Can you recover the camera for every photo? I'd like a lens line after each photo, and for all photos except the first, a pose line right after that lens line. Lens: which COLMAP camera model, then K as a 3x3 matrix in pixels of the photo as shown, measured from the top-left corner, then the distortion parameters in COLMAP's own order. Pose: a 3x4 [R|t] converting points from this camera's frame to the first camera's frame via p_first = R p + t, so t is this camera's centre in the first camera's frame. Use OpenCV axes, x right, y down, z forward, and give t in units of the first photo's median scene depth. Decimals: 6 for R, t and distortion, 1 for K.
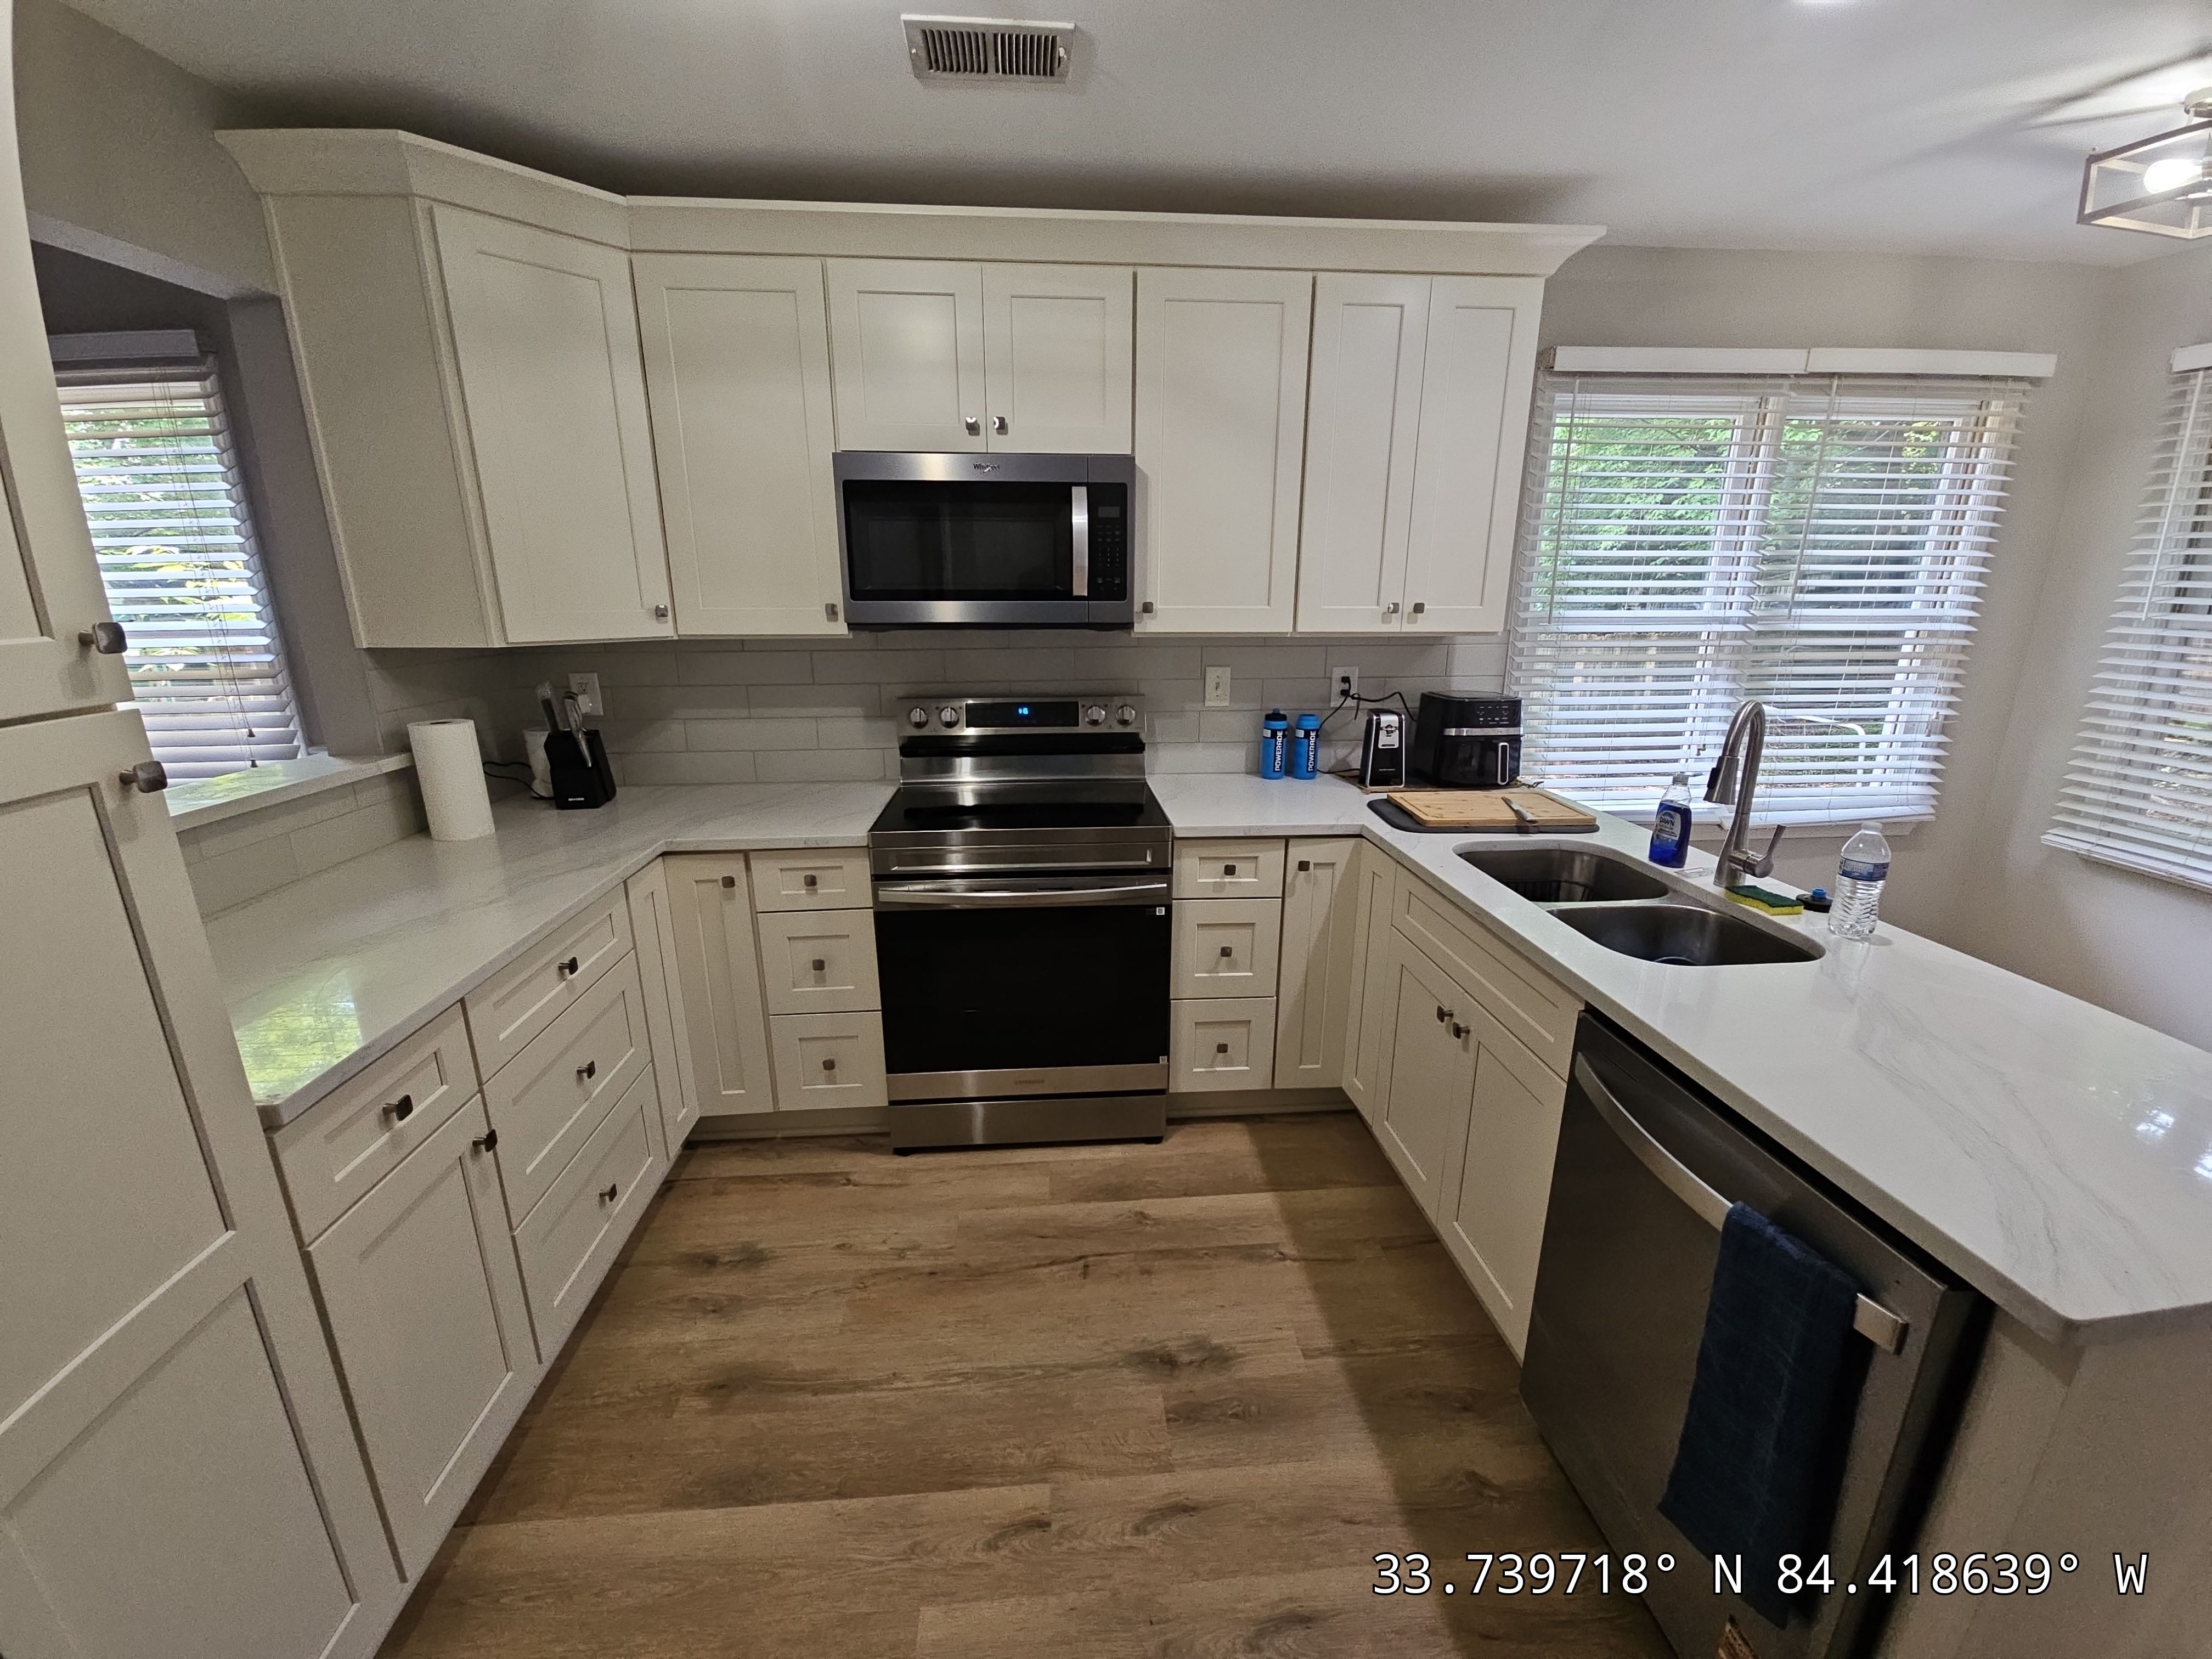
lens RADIAL K [[900.6, 0, 1106.0], [0, 900.6, 839.5], [0, 0, 1]] dist [-0.001694, -0.000185]
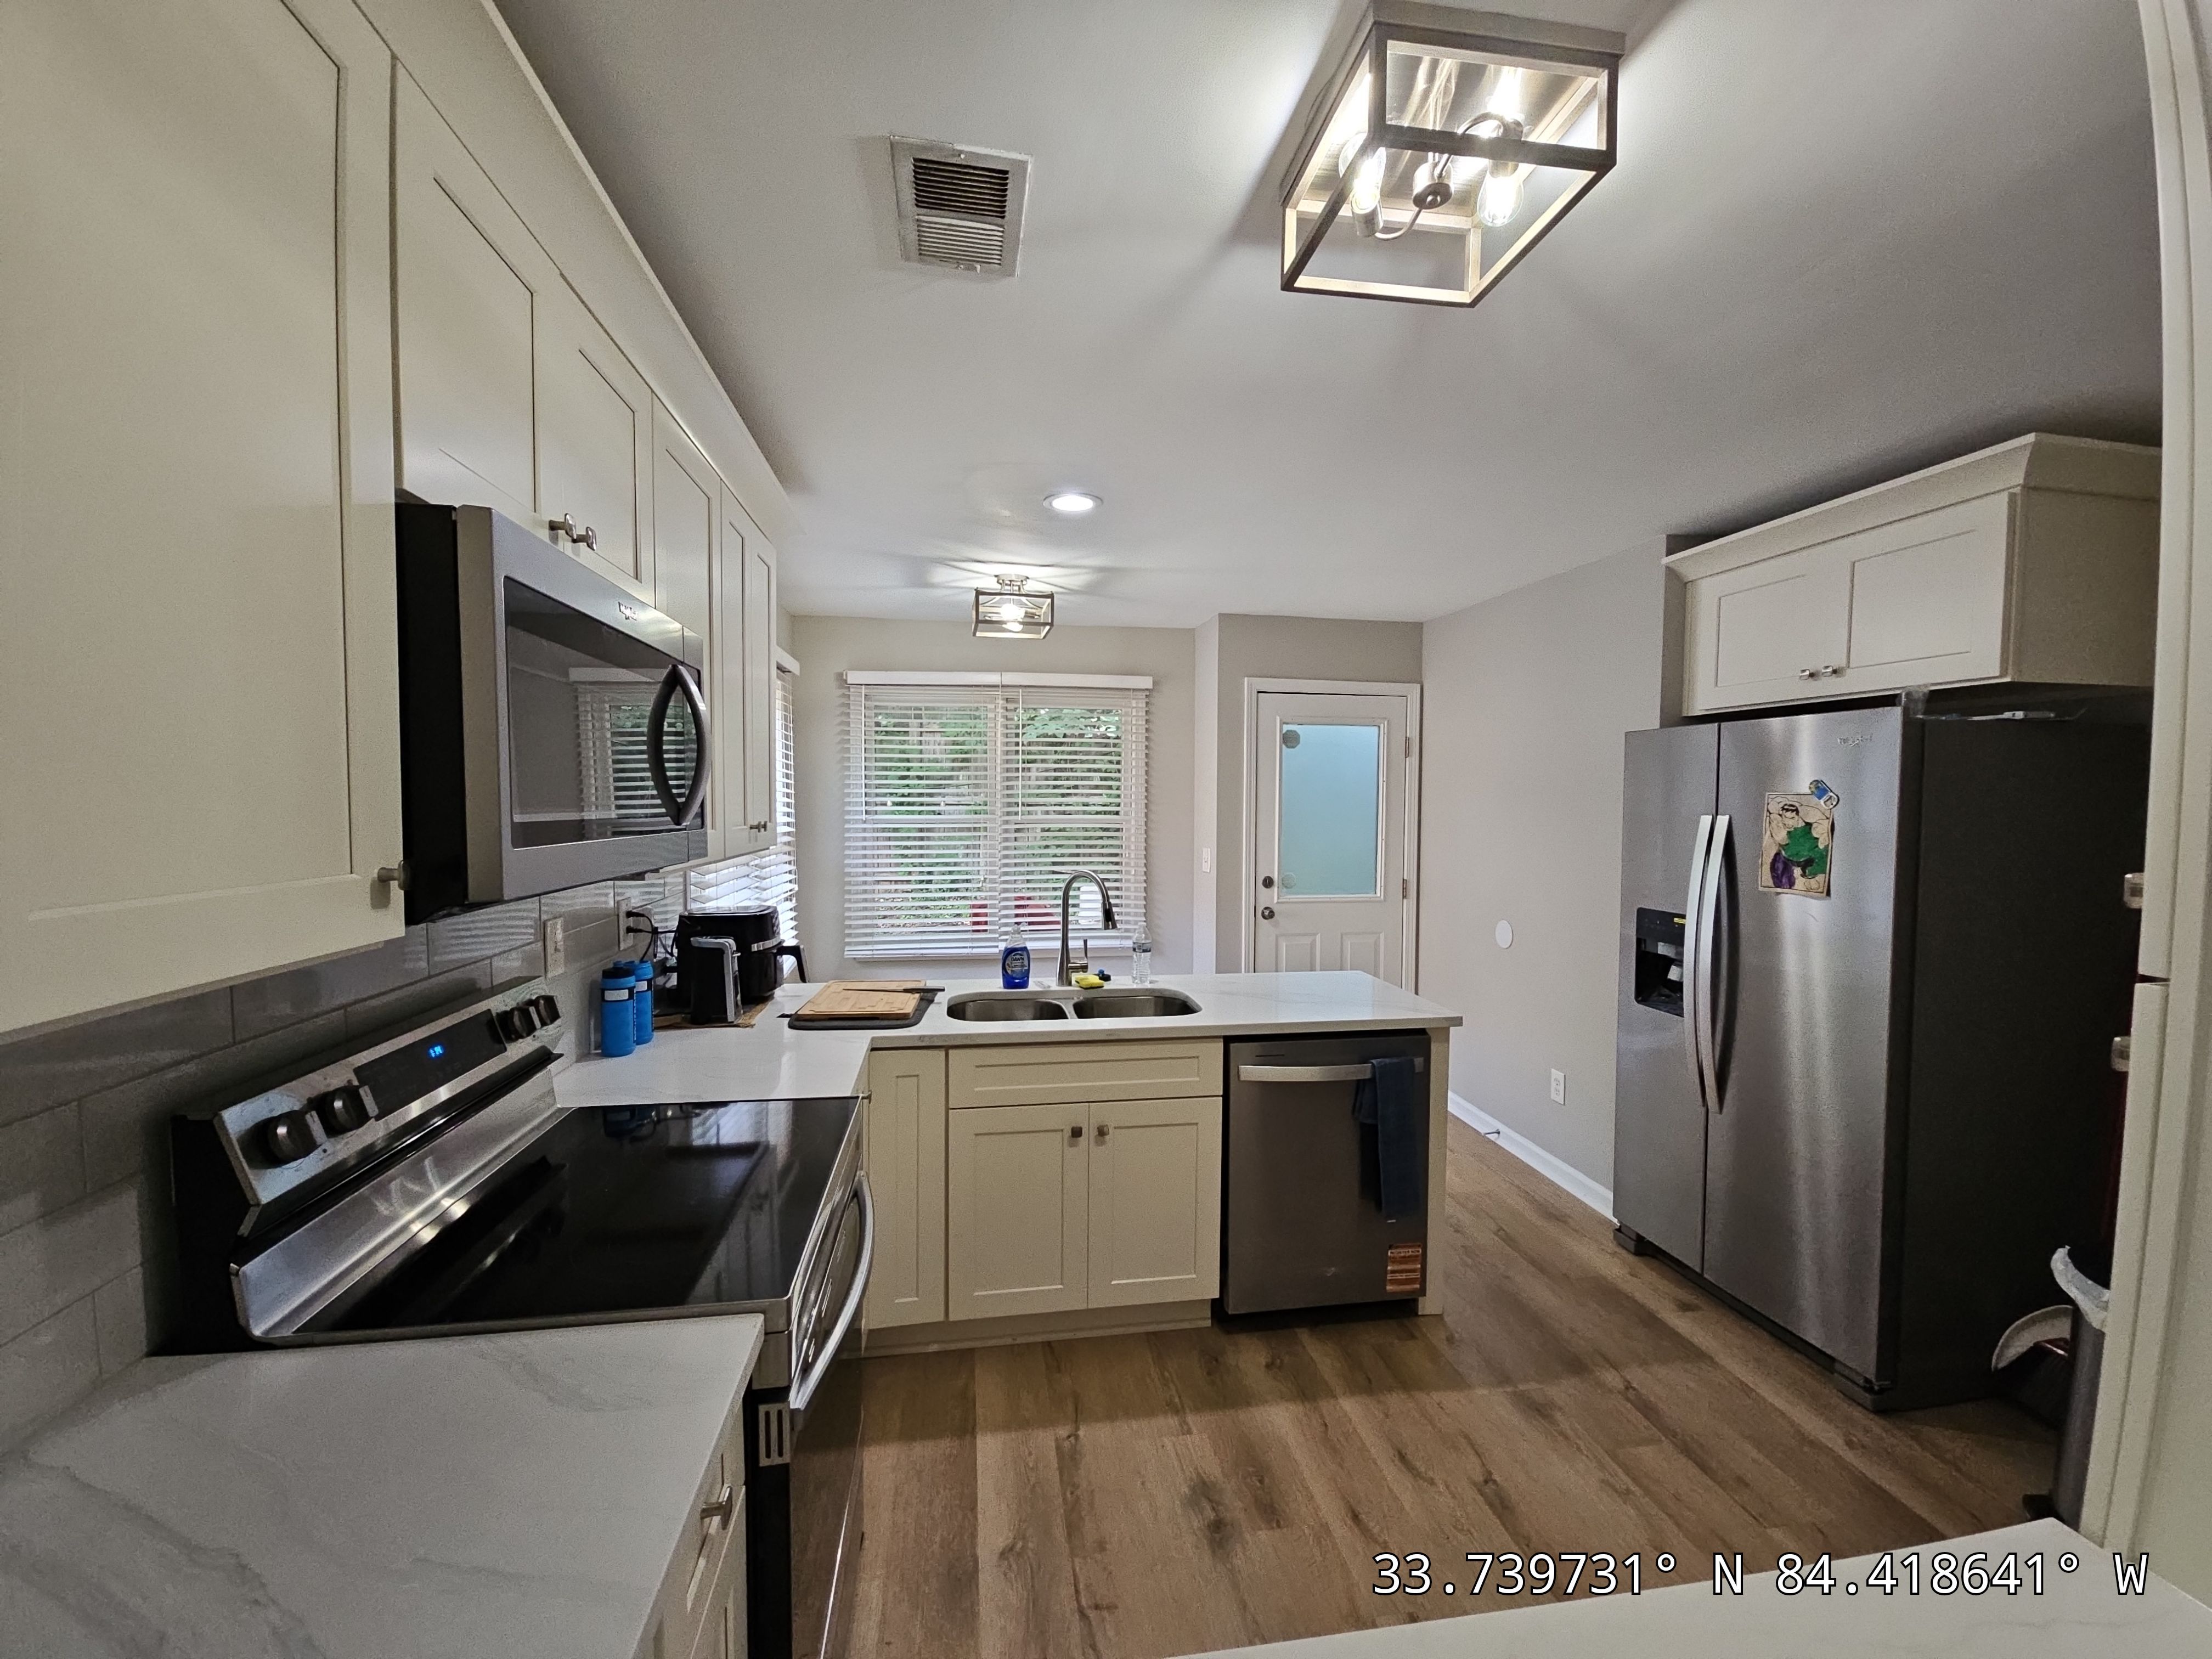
lens RADIAL K [[900.8, 0, 1104.4], [0, 900.8, 837.2], [0, 0, 1]] dist [-0.001024, 0.000923]
pose [[-0.072875, -0.042447, 0.996437, -0.732043], [0.265229, 0.962292, 0.060390, -0.225644], [-0.961428, 0.268685, -0.058869, 0.769187]]
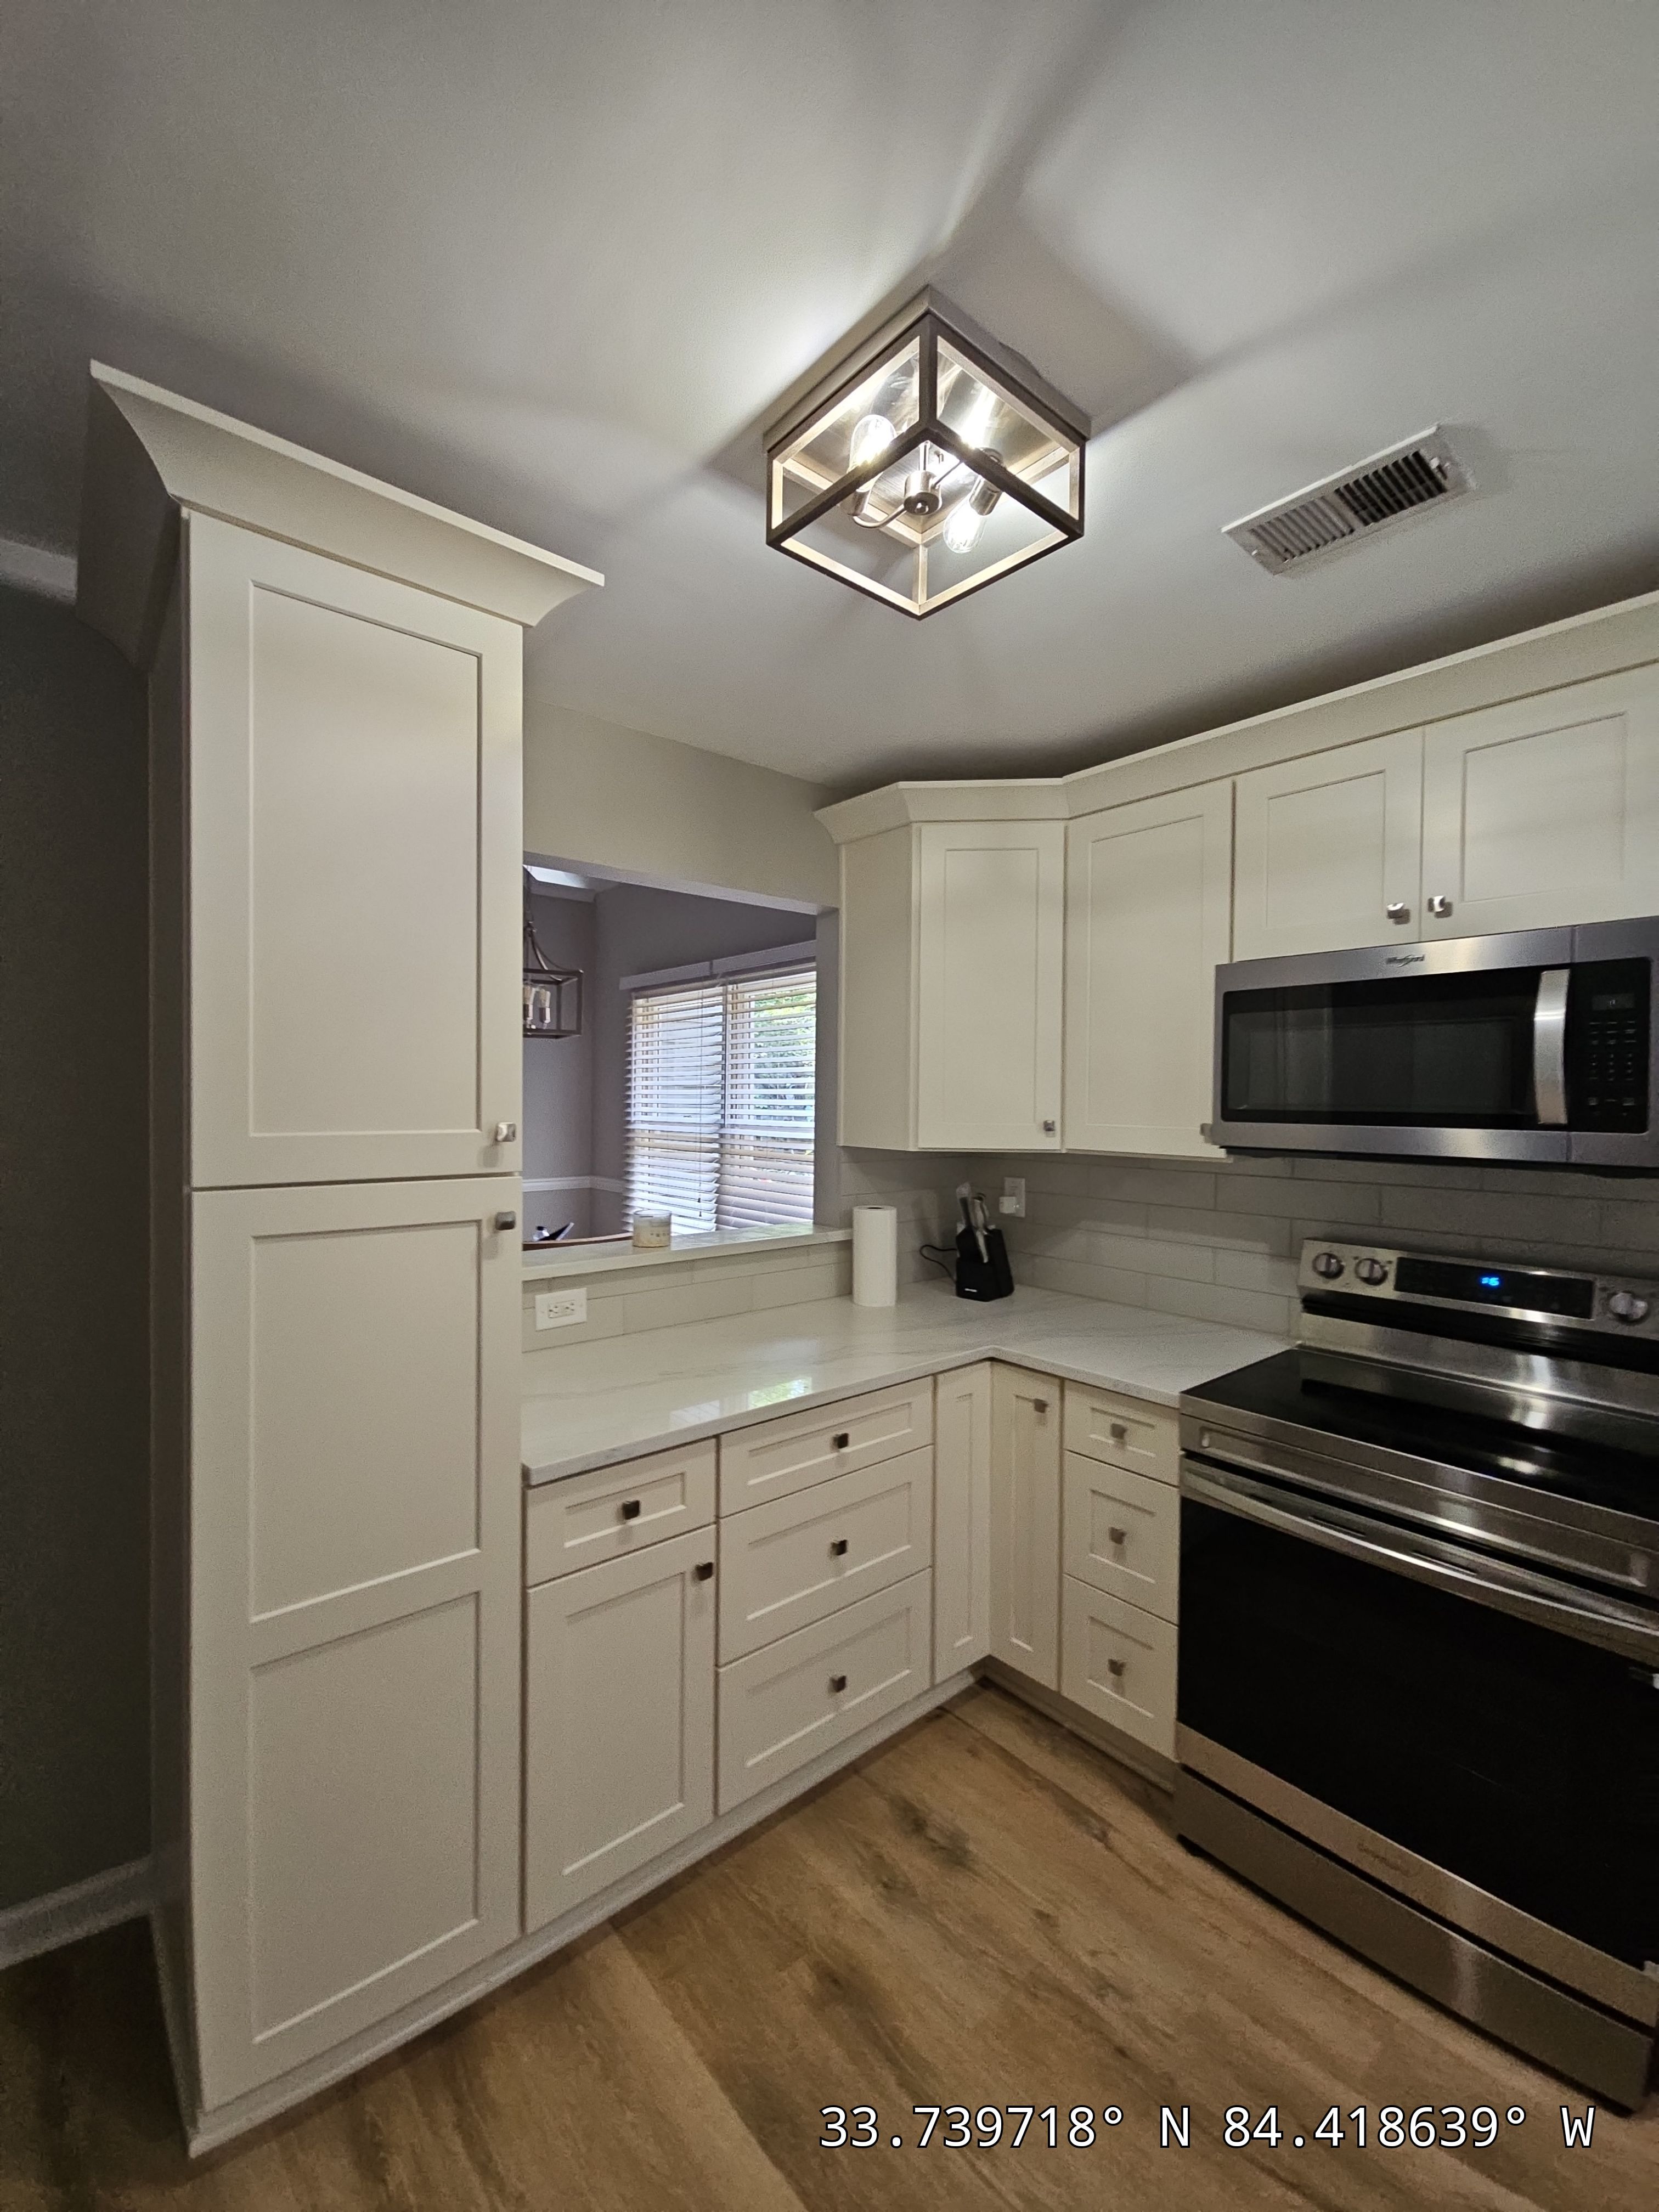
lens RADIAL K [[900.8, 0, 820.7], [0, 900.8, 1106.3], [0, 0, 1]] dist [-0.001024, 0.000923]
pose [[0.582018, 0.014479, -0.813047, 0.204906], [-0.228631, 0.962423, -0.146526, -0.062761], [0.780373, 0.271168, 0.563458, 0.200681]]
